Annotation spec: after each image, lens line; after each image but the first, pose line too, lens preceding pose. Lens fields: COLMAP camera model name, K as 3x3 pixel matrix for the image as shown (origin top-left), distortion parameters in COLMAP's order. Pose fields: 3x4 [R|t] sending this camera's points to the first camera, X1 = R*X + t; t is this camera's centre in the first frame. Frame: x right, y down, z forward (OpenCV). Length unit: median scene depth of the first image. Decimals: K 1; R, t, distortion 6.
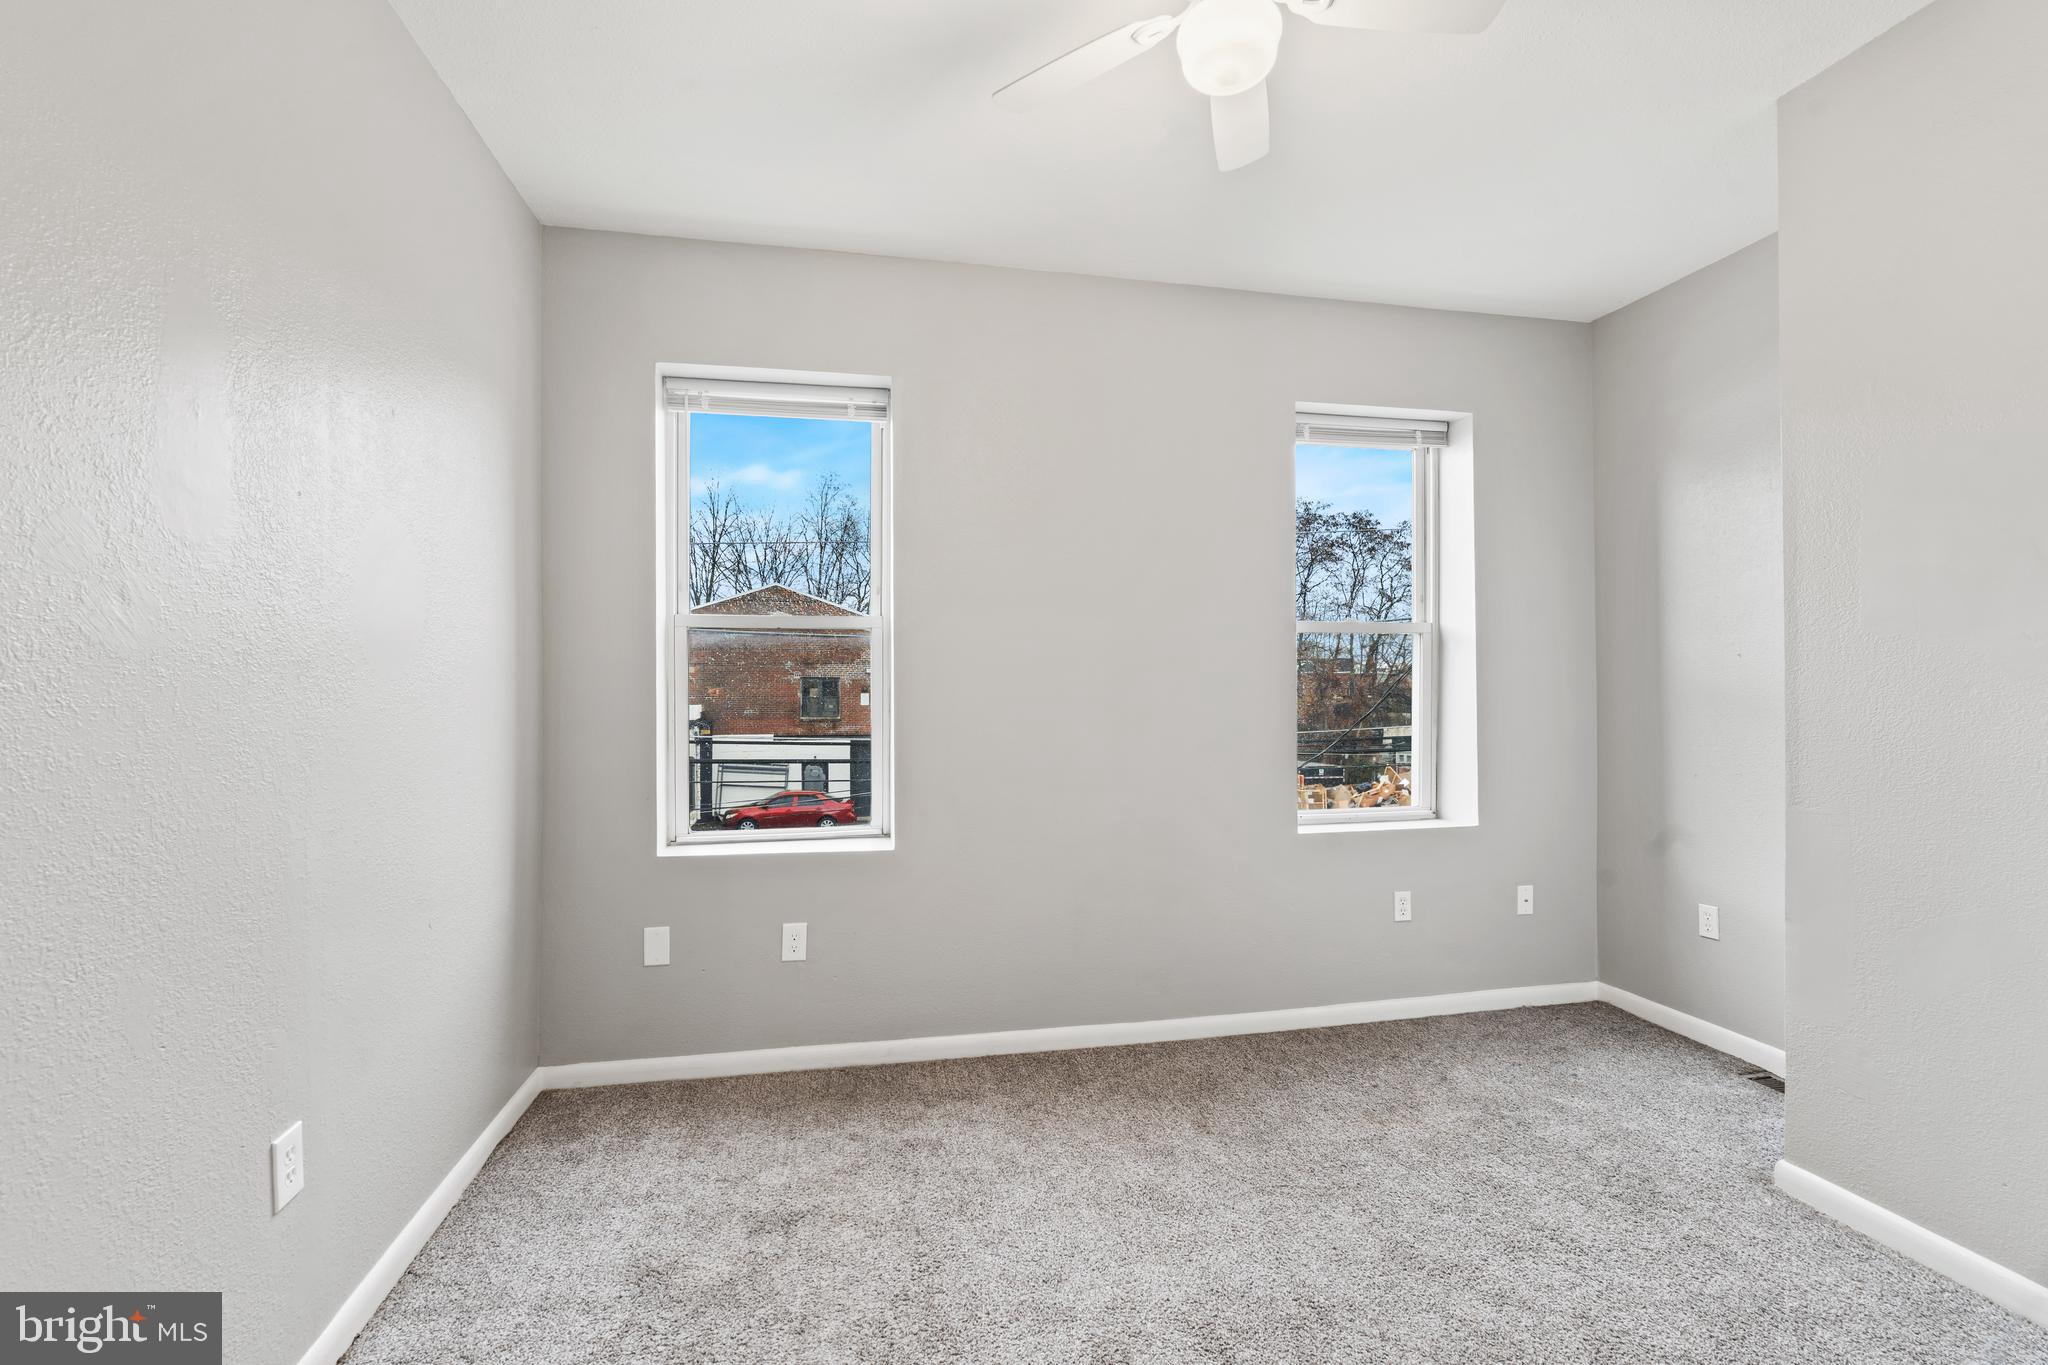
lens RADIAL K [[908.7, 0, 1019.9], [0, 908.7, 689.0], [0, 0, 1]] dist [0.000773, 0.000037]
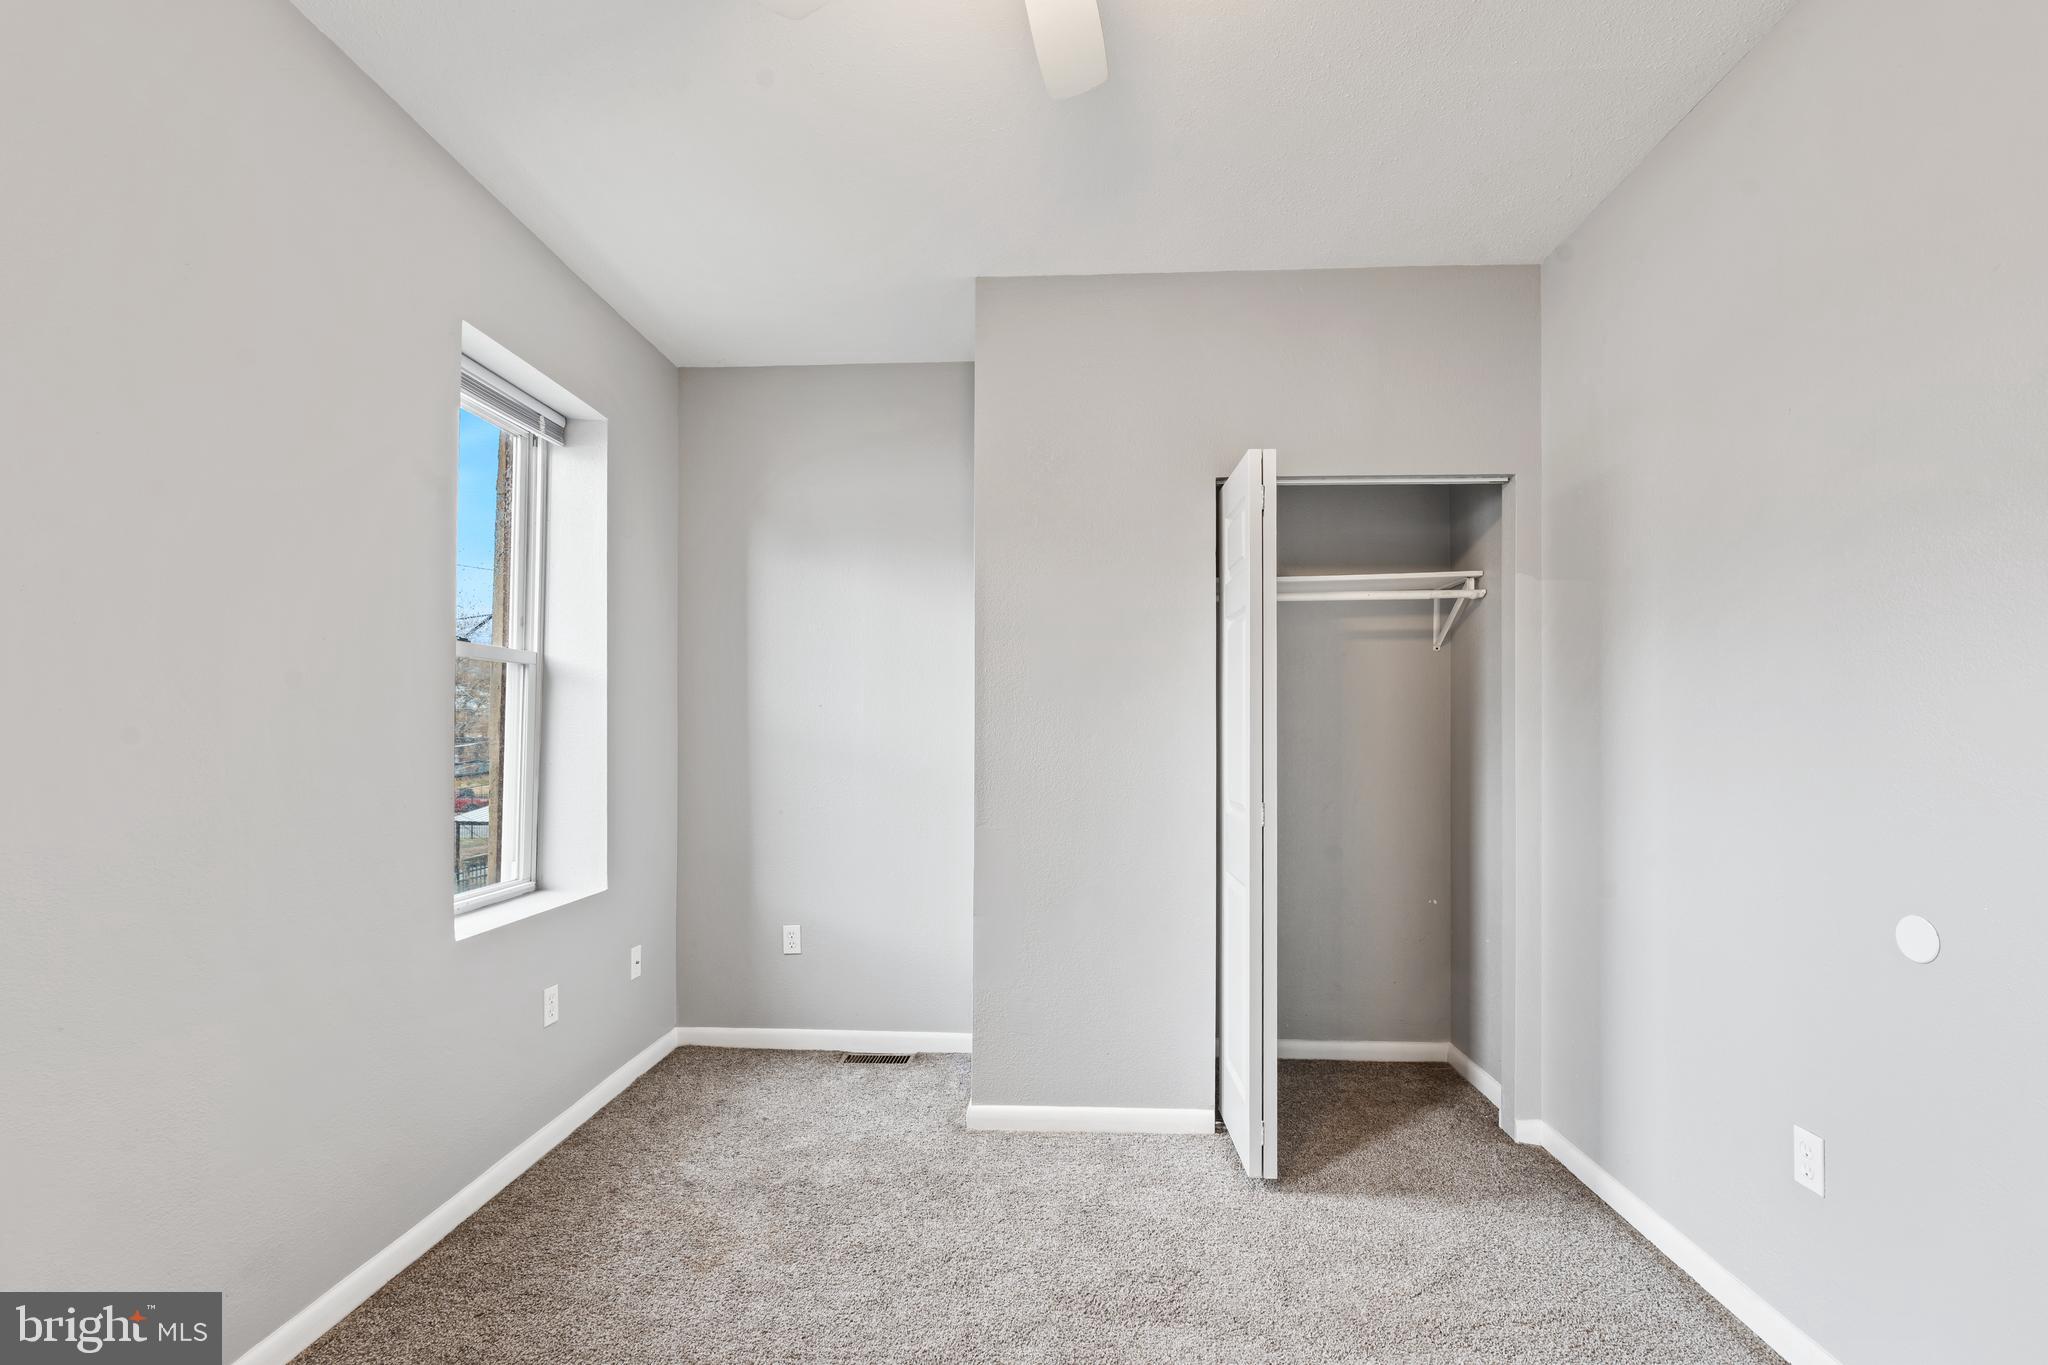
lens RADIAL K [[914.4, 0, 1024.4], [0, 914.4, 722.5], [0, 0, 1]] dist [-0.001027, -0.000029]
pose [[0.248734, 0.015785, 0.968443, -0.281415], [-0.006892, 0.999871, -0.014527, -0.000574], [-0.968547, -0.003061, 0.248811, 0.438748]]
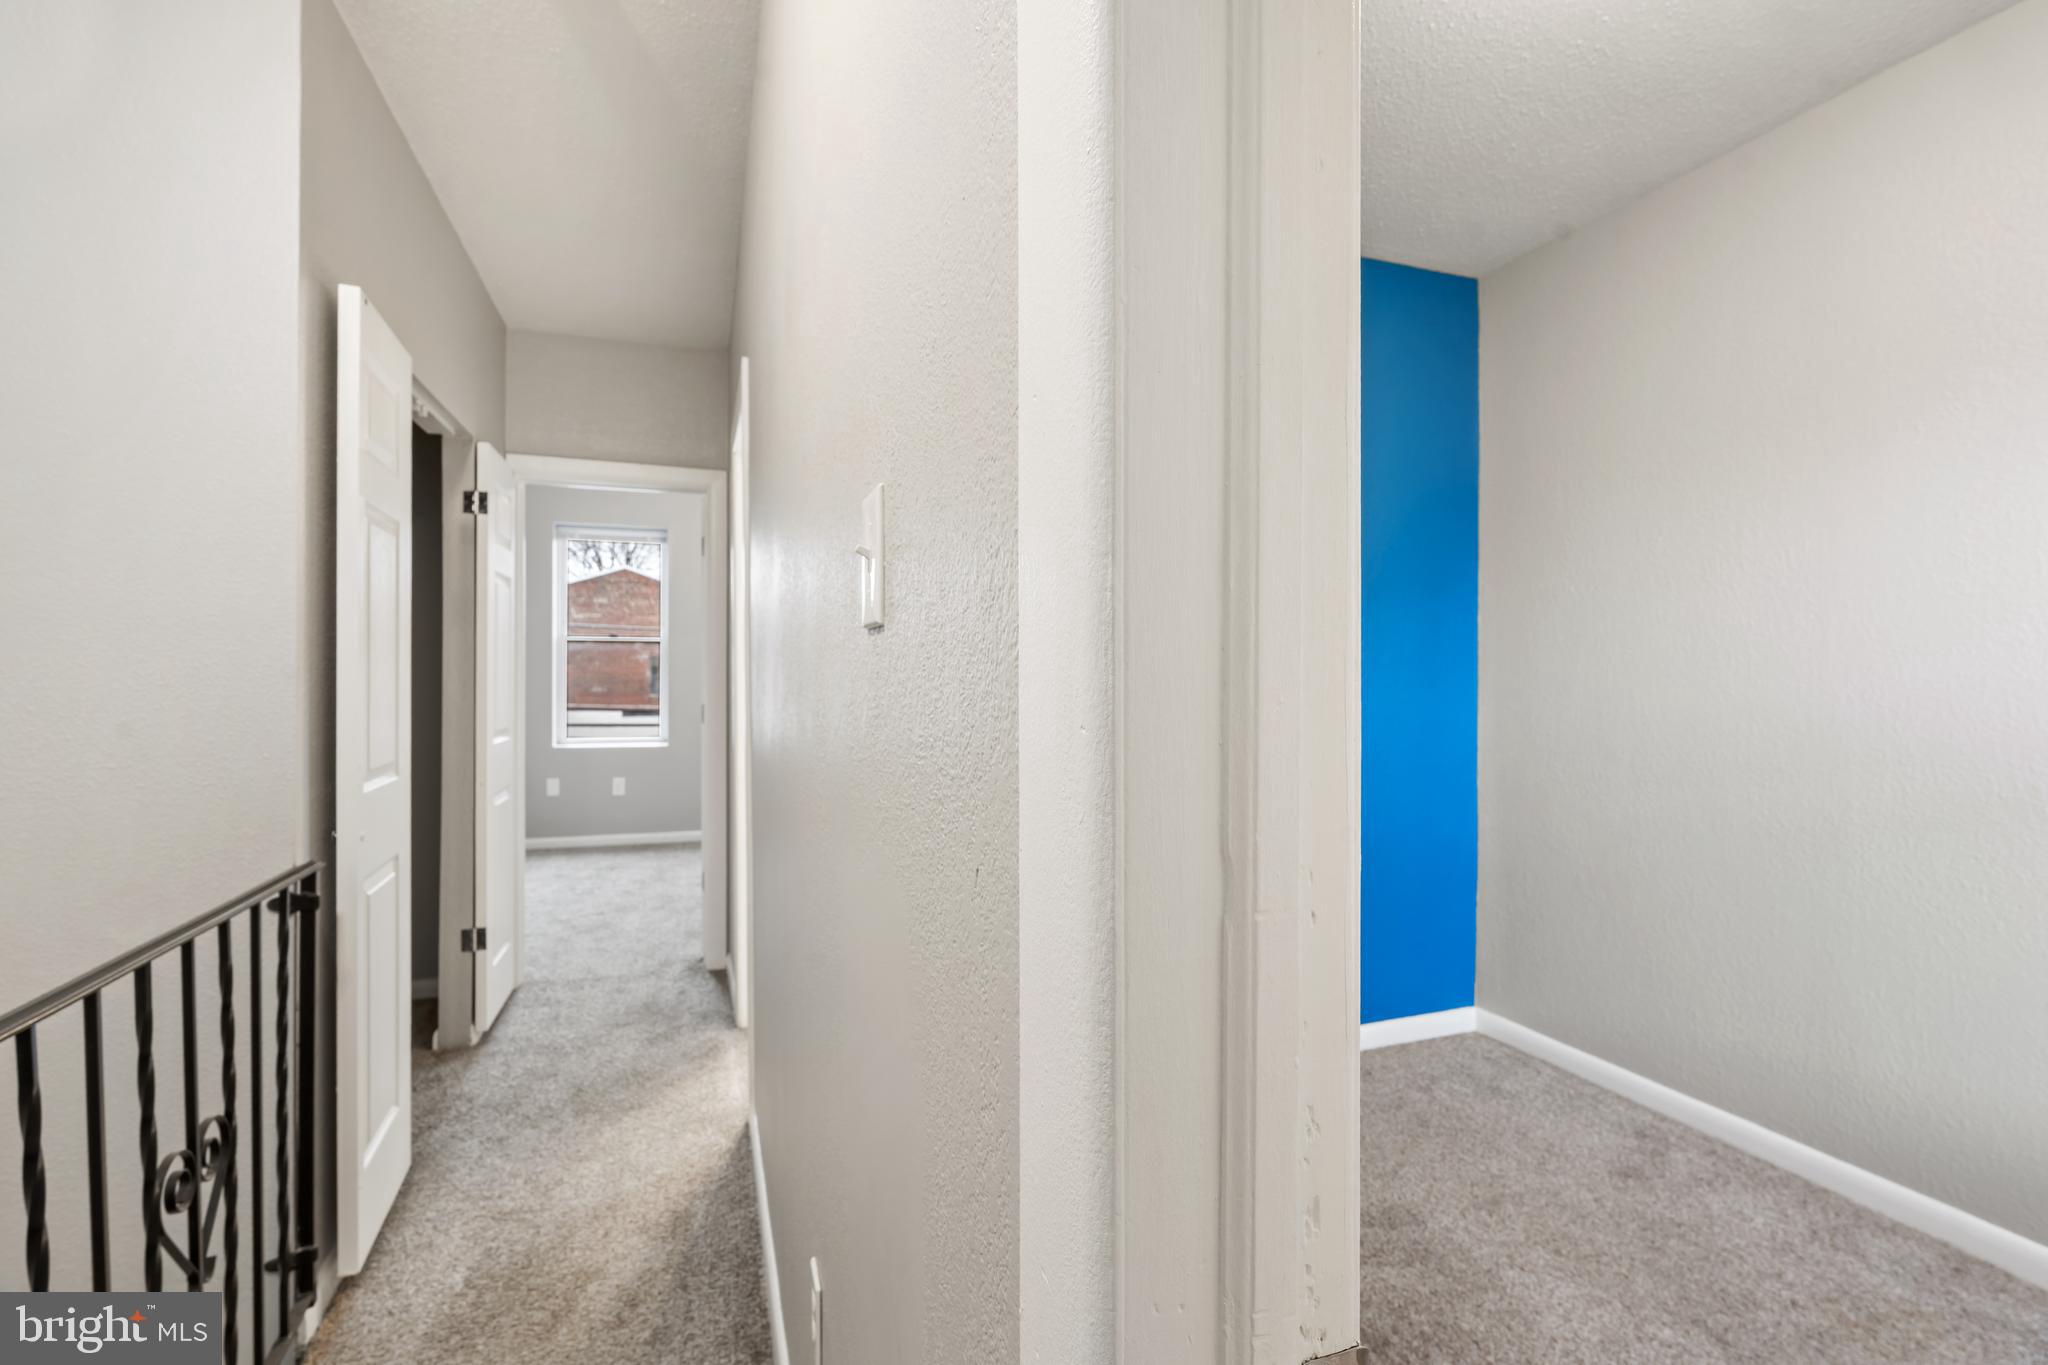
lens RADIAL K [[898.7, 0, 1020.9], [0, 898.7, 677.8], [0, 0, 1]] dist [-0.000291, -0.000603]
pose [[0.988641, 0.006164, 0.150169, 0.368866], [-0.007246, 0.999952, 0.006660, -0.005866], [-0.150121, -0.007672, 0.988638, -1.237292]]
